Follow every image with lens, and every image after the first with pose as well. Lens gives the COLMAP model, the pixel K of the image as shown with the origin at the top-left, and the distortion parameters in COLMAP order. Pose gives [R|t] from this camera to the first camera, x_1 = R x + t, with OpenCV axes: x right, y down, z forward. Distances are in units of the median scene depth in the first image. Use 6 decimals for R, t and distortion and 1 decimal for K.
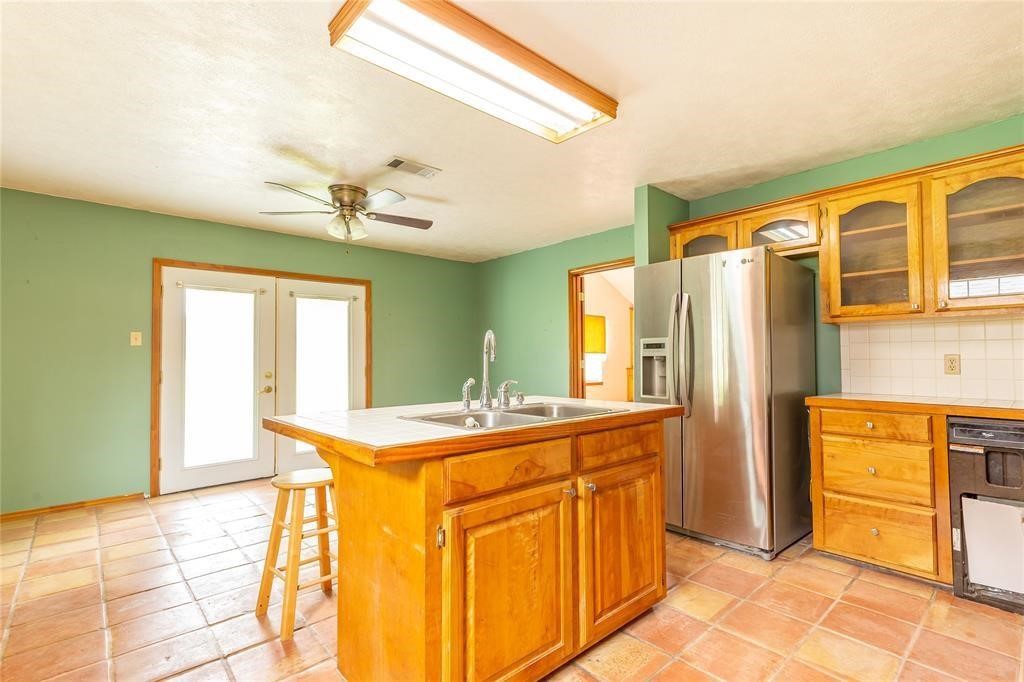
lens RADIAL K [[477.2, 0, 546.4], [0, 477.2, 344.1], [0, 0, 1]] dist [0.009496, -0.002458]
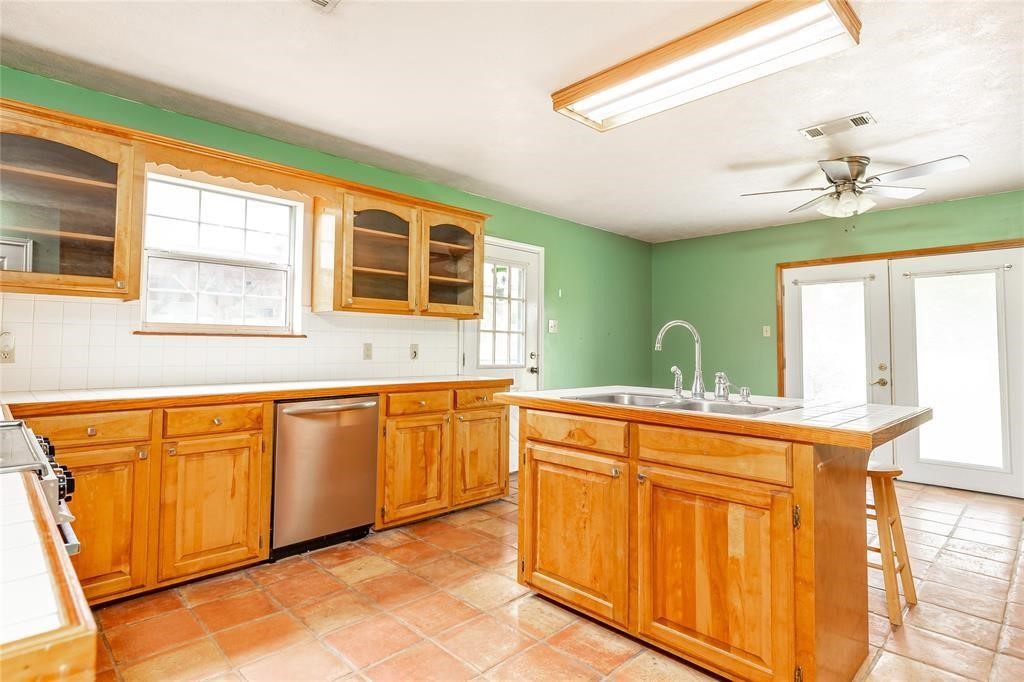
lens RADIAL K [[540.4, 0, 495.6], [0, 540.4, 318.7], [0, 0, 1]] dist [-0.017827, 0.001818]
pose [[-0.010965, -0.044723, -0.998939, 1.097378], [0.017539, 0.998837, -0.044911, 0.013264], [0.999786, -0.018013, -0.010168, 0.637988]]
